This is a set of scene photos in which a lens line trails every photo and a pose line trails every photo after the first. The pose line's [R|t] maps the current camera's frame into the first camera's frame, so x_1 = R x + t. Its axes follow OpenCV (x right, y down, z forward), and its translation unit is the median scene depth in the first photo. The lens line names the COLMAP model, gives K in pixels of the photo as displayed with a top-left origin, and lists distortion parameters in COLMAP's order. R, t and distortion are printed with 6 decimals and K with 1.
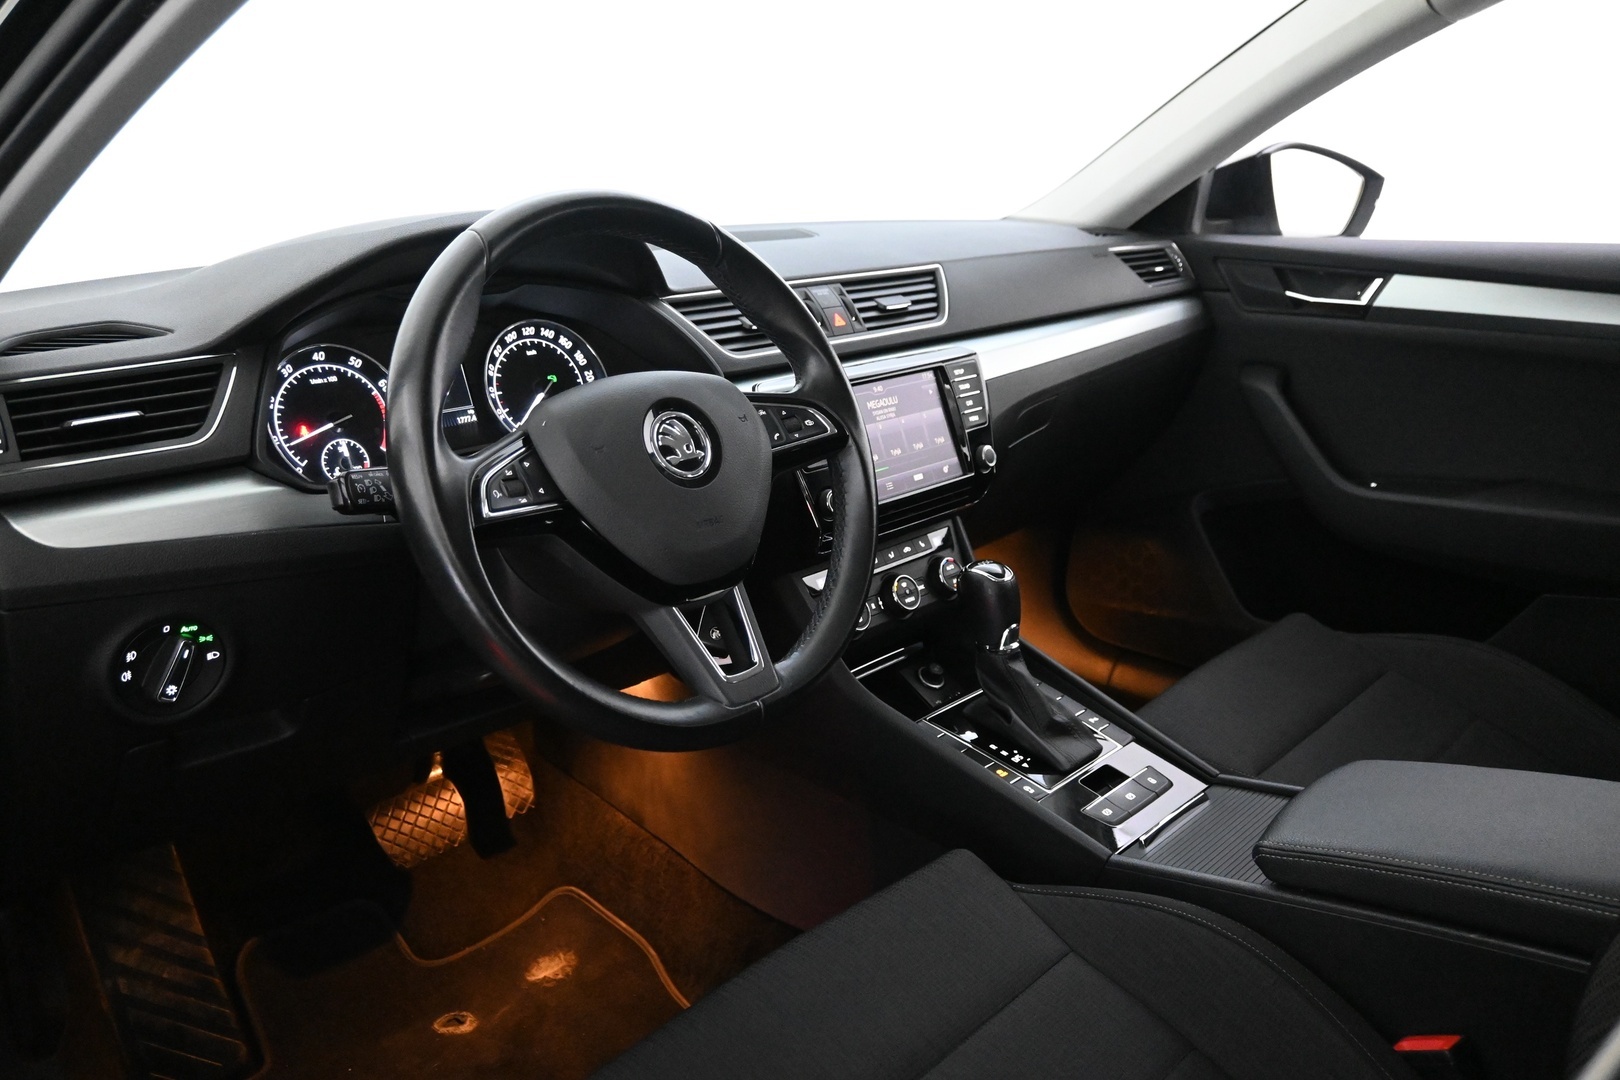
lens RADIAL K [[1296.6, 0, 815.7], [0, 1296.6, 536.2], [0, 0, 1]] dist [-0.014885, 0.010087]
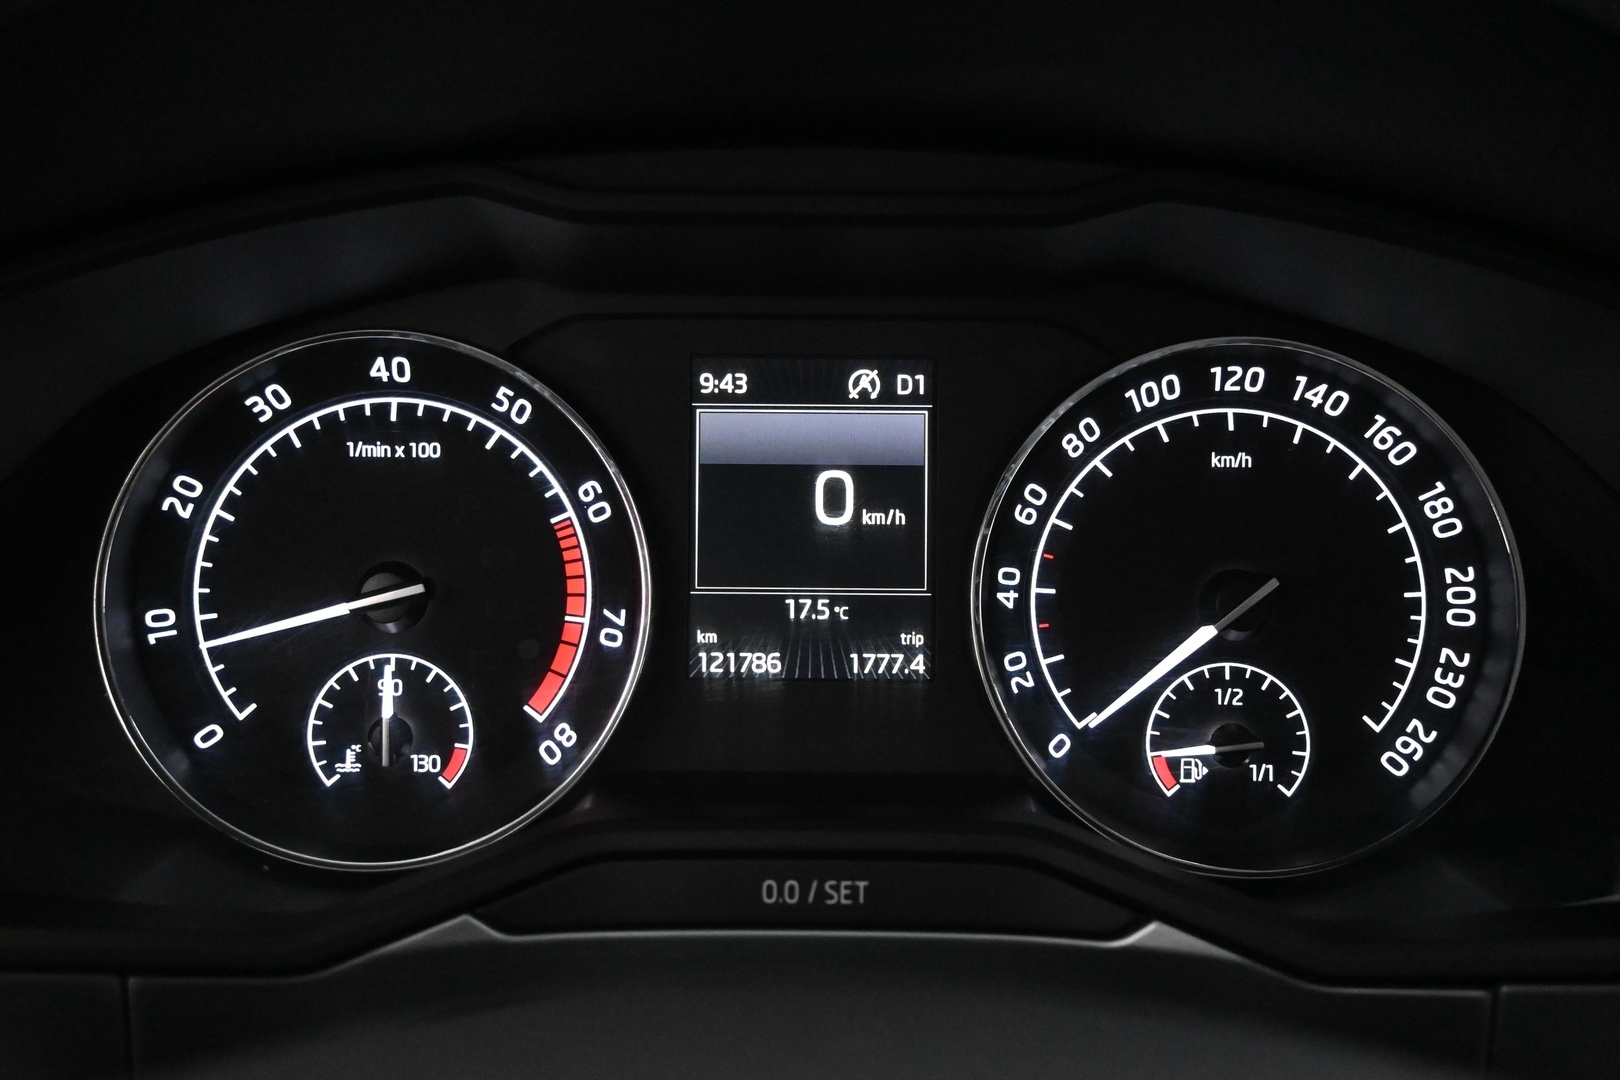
lens RADIAL K [[1638.0, 0, 816.3], [0, 1638.0, 535.7], [0, 0, 1]] dist [-0.014047, 0.000000]
pose [[0.675837, 0.240553, -0.696692, -0.039648], [-0.221976, 0.967785, 0.118825, -0.143411], [0.702831, 0.074343, 0.707461, 0.685453]]
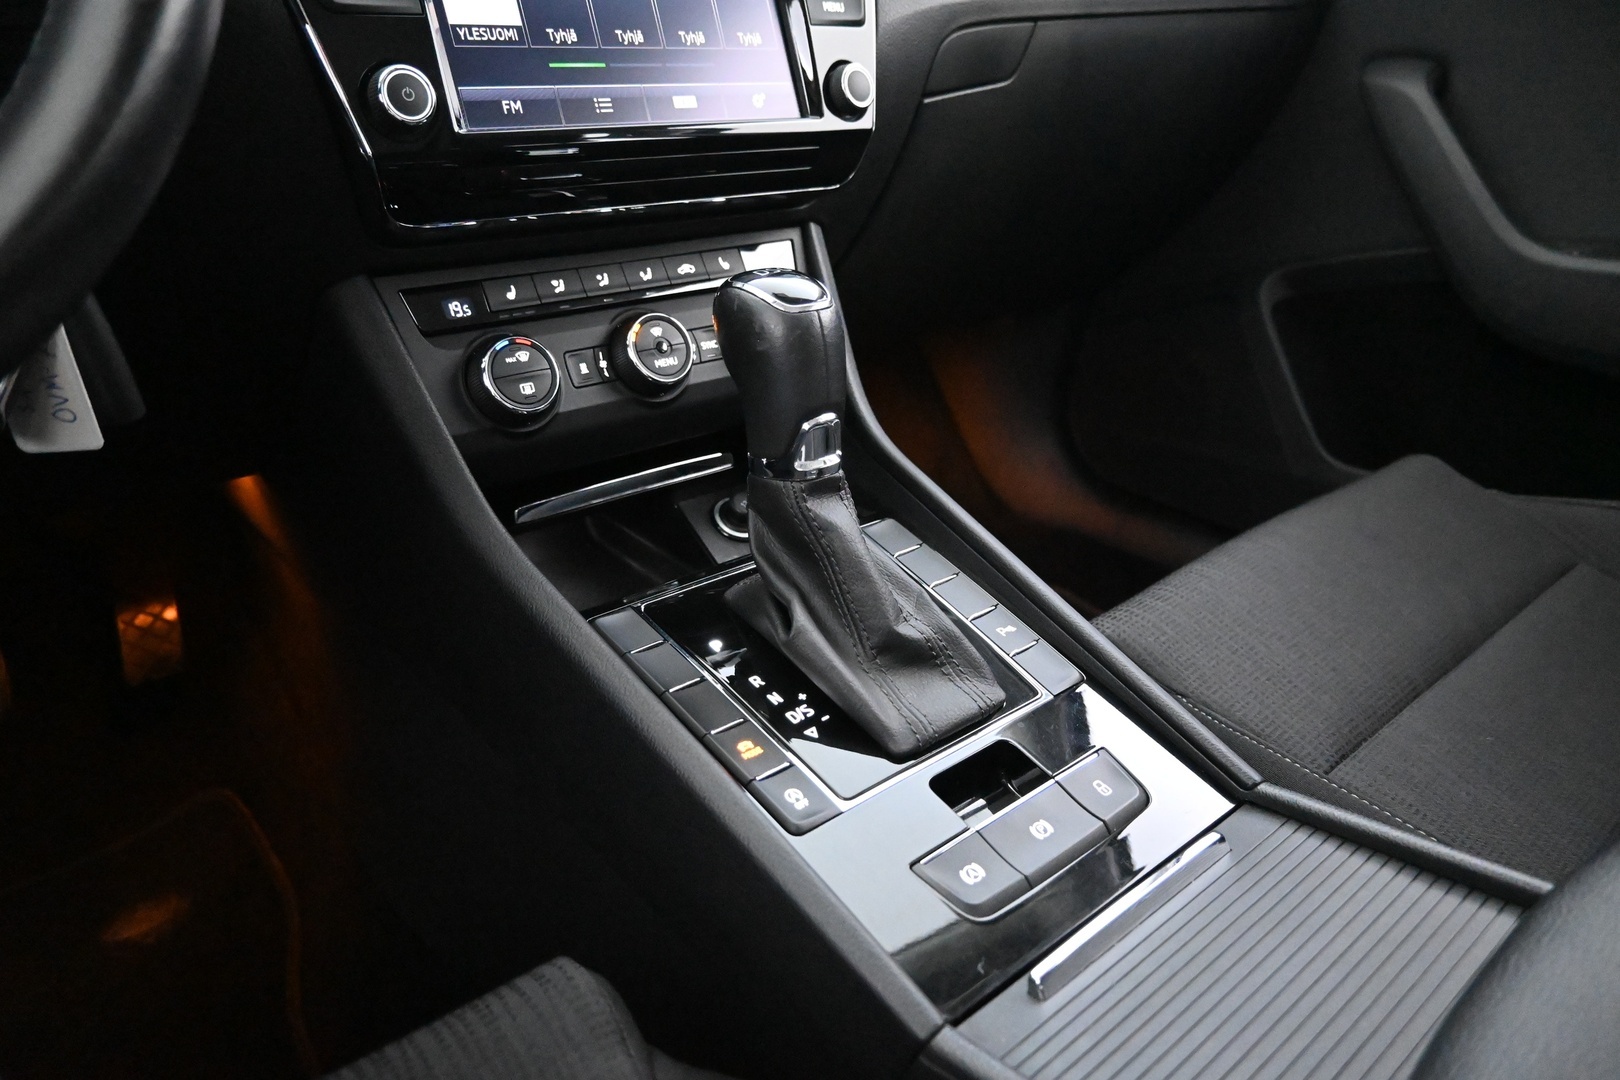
lens RADIAL K [[1098.2, 0, 804.7], [0, 1098.2, 538.3], [0, 0, 1]] dist [-0.007112, 0.004612]
pose [[0.993067, 0.073917, -0.091403, 0.188206], [-0.060296, 0.987781, 0.143712, 0.057513], [0.100909, -0.137205, 0.985389, 0.638066]]
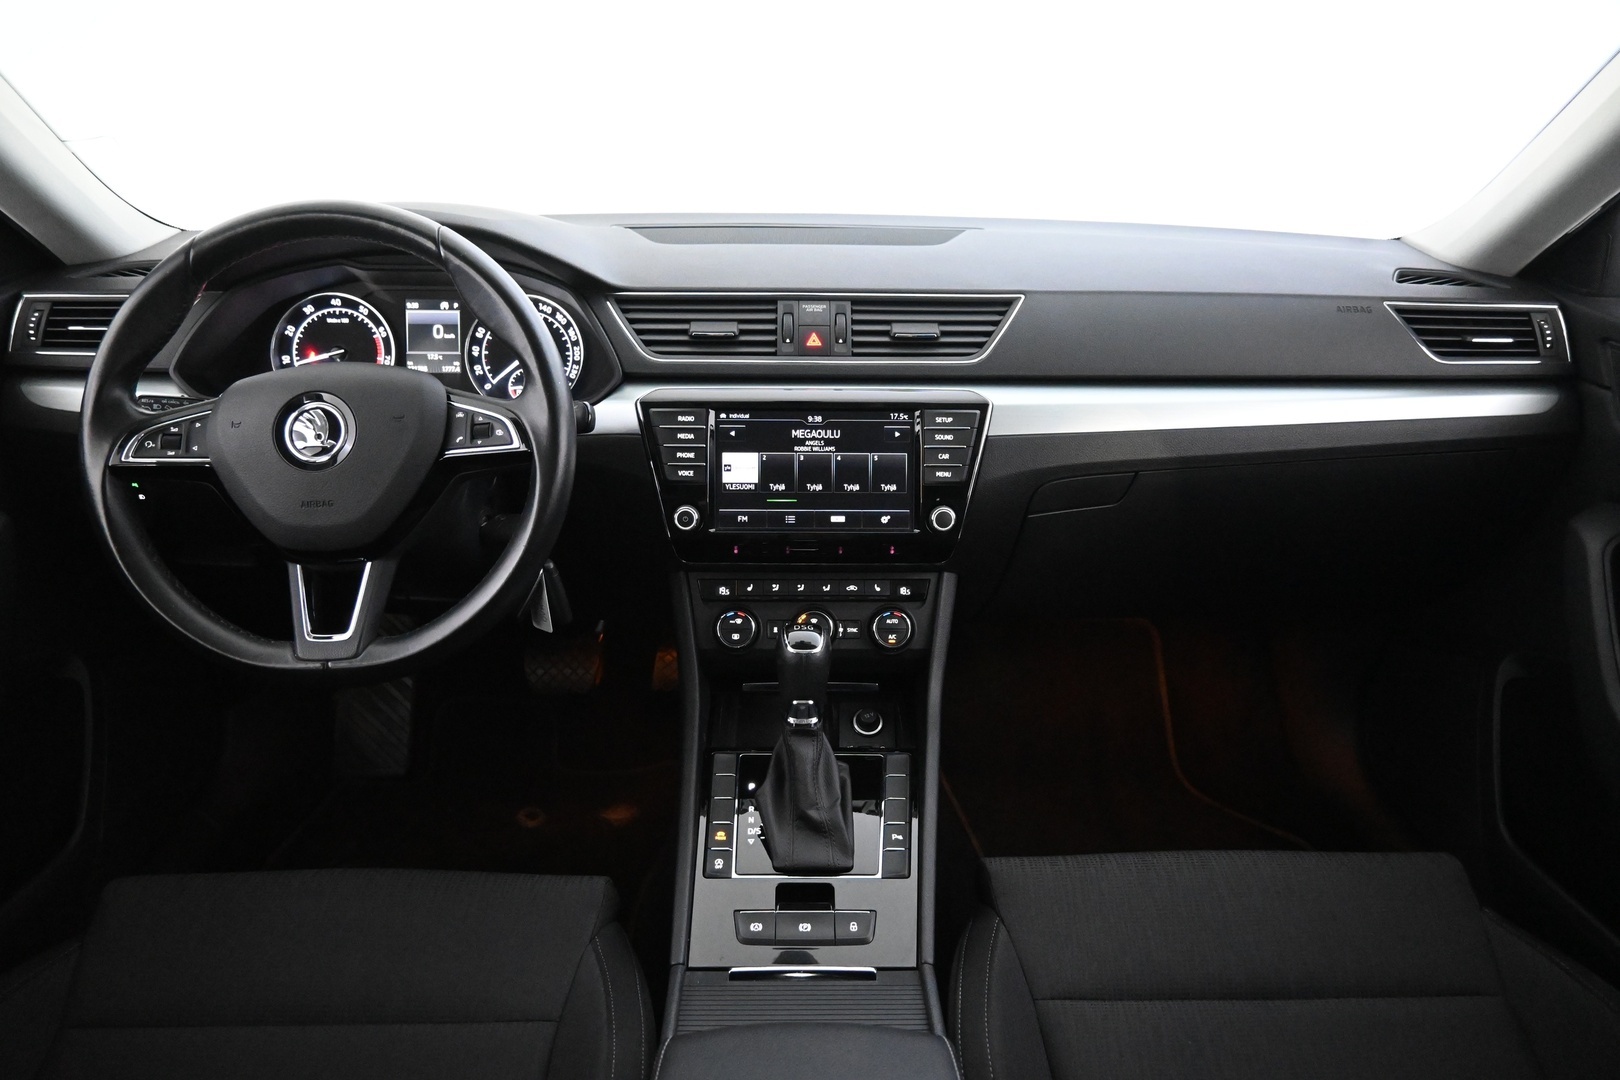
lens RADIAL K [[1098.2, 0, 812.7], [0, 1098.2, 542.4], [0, 0, 1]] dist [-0.007112, 0.004612]
pose [[0.691360, 0.301702, -0.656503, 0.654830], [-0.223477, 0.953380, 0.202792, -0.205644], [0.687080, 0.006511, 0.726553, 0.442060]]
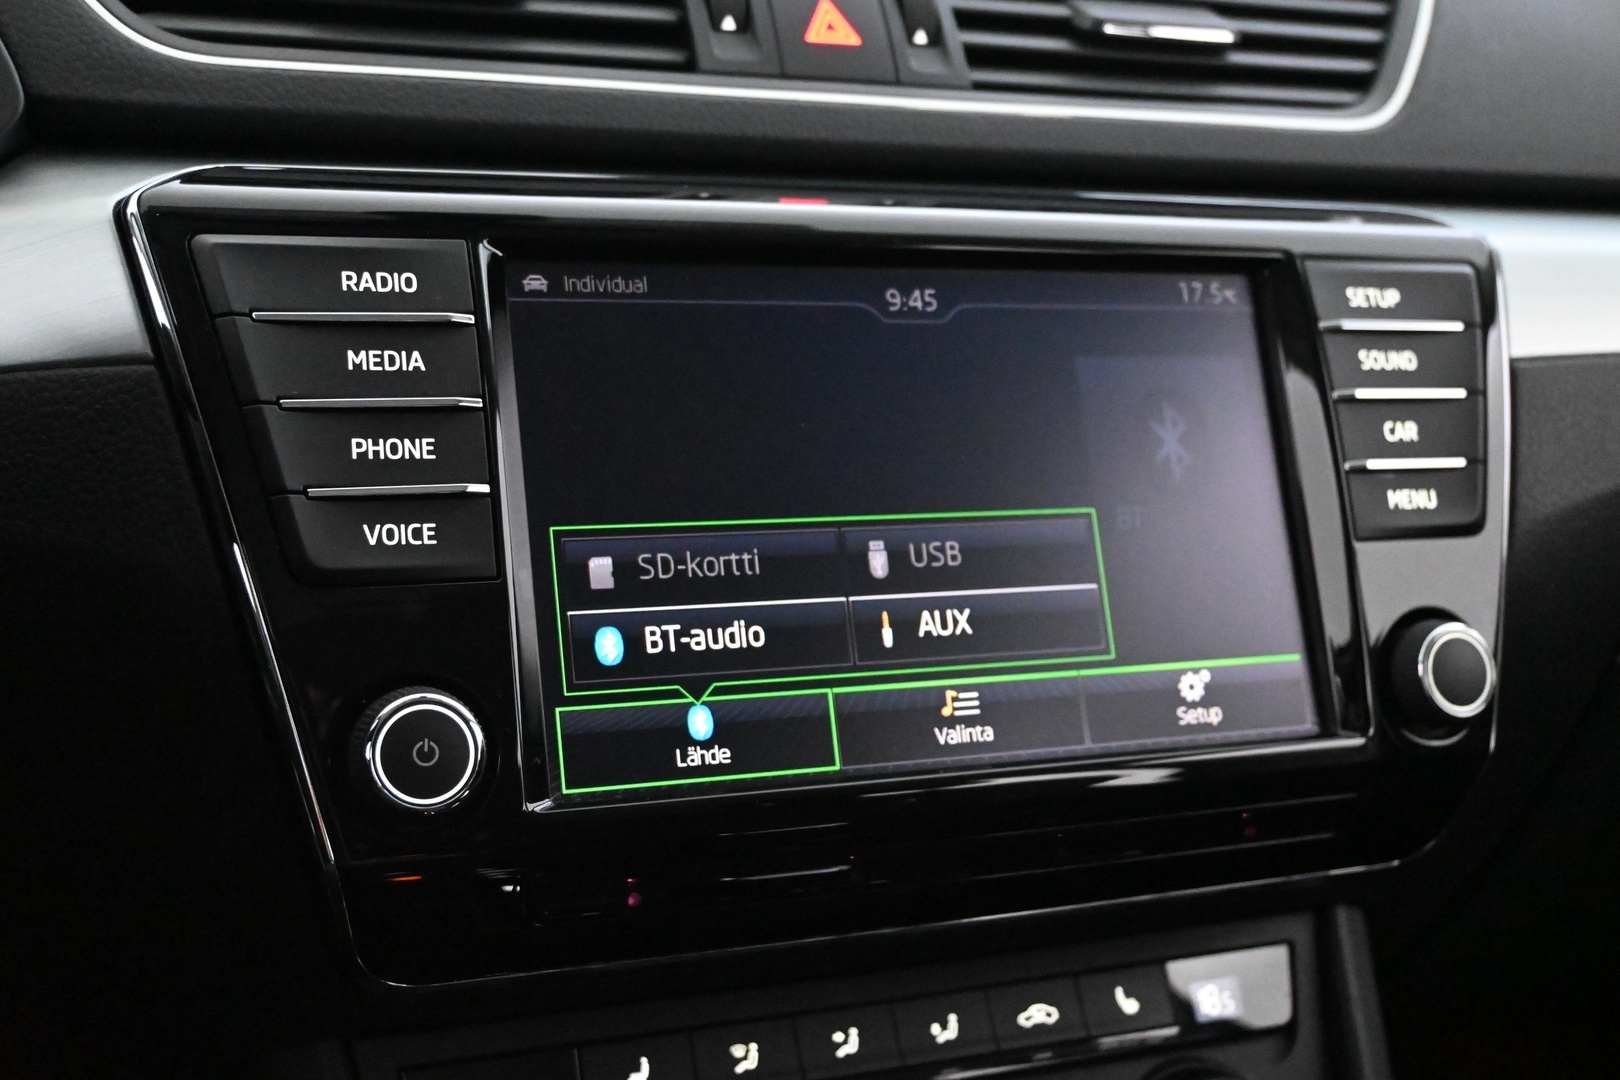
lens RADIAL K [[1920.9, 0, 792.4], [0, 1920.9, 531.7], [0, 0, 1]] dist [-0.055966, 0.000000]
pose [[0.905975, 0.112144, -0.408208, 0.184413], [-0.161774, 0.982802, -0.089042, -0.043094], [0.391202, 0.146707, 0.908536, 0.746193]]
